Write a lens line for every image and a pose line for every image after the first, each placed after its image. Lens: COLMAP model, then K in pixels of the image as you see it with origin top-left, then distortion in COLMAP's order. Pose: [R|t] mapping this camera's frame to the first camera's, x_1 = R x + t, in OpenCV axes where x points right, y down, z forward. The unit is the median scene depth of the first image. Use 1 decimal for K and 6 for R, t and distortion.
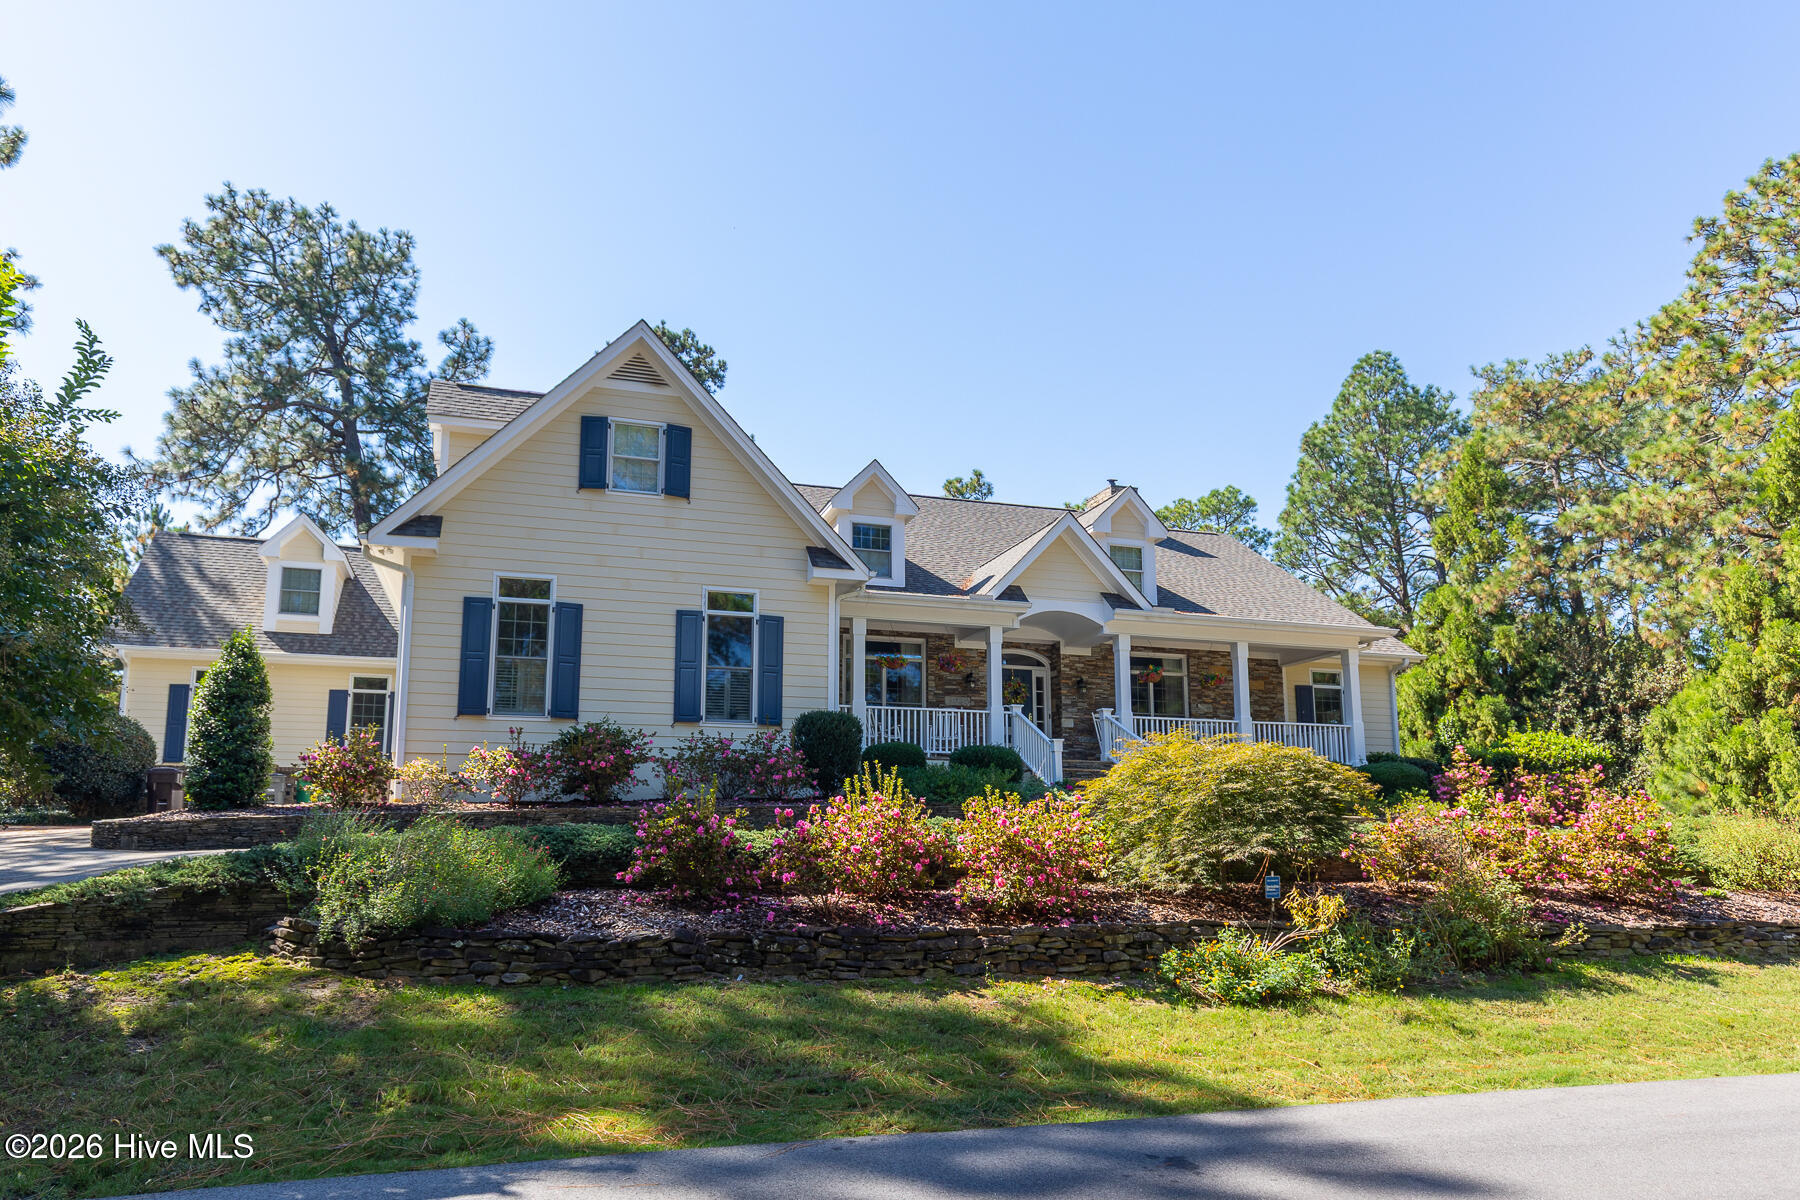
lens RADIAL K [[1107.2, 0, 898.6], [0, 1107.2, 629.8], [0, 0, 1]] dist [0.006642, 0.000239]
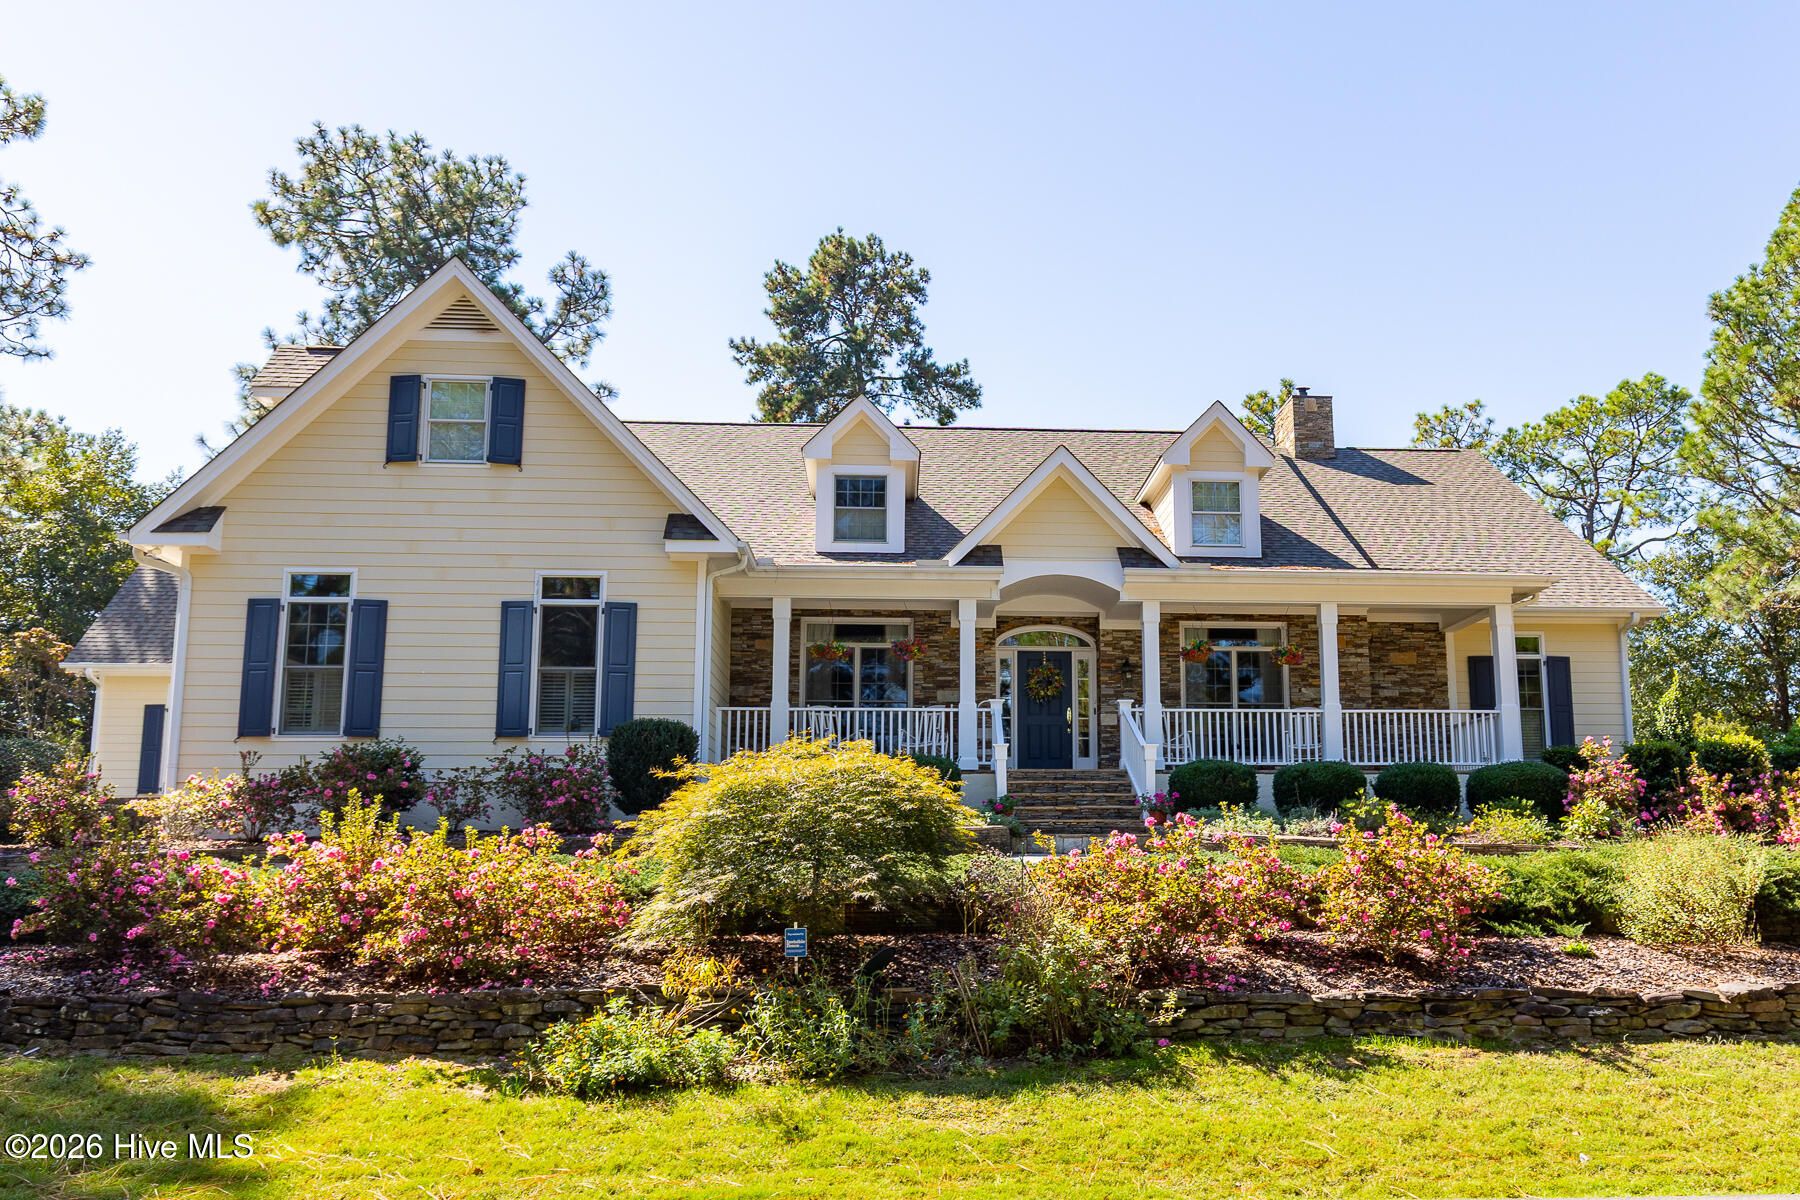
lens RADIAL K [[1412.6, 0, 900.0], [0, 1412.6, 600.0], [0, 0, 1]] dist [0.006877, -0.001863]
pose [[0.978553, -0.047828, -0.200365, 0.292491], [0.047510, 0.998850, -0.006398, 0.001918], [0.200440, -0.003258, 0.979700, 0.025105]]
